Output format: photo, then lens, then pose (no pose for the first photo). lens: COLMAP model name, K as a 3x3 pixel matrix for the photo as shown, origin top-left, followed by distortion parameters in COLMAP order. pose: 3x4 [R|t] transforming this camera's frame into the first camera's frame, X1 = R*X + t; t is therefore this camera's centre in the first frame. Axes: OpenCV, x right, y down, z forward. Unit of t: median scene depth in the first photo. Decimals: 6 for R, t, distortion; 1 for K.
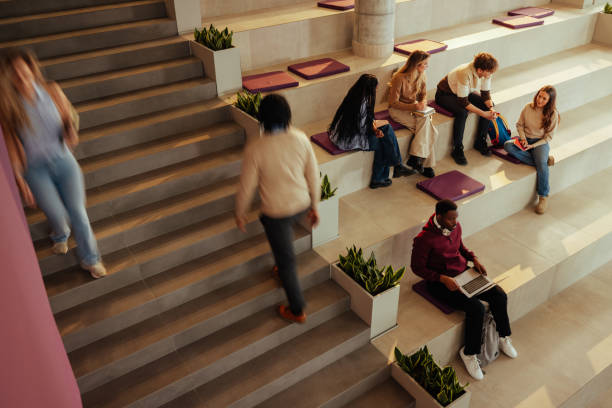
lens RADIAL K [[538.0, 0, 306.0], [0, 538.0, 204.0], [0, 0, 1]] dist [0.004071, -0.006017]
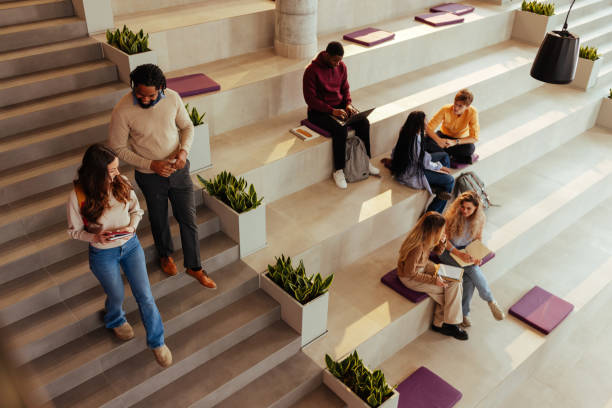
lens RADIAL K [[579.9, 0, 306.0], [0, 579.9, 204.0], [0, 0, 1]] dist [0.009443, -0.001881]
pose [[0.991206, -0.032038, 0.128394, -0.001685], [0.030658, 0.999449, 0.012710, -0.024255], [-0.128730, -0.008662, 0.991642, -0.057484]]
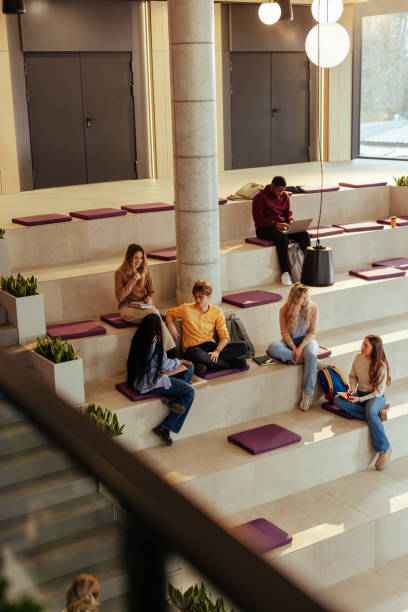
lens RADIAL K [[863.2, 0, 204.0], [0, 863.2, 306.0], [0, 0, 1]] dist [0.026097, -0.011029]
pose [[0.999606, -0.002524, -0.027944, 0.214559], [-0.006001, 0.953667, -0.300805, 0.204349], [0.027408, 0.300854, 0.953276, -0.496907]]
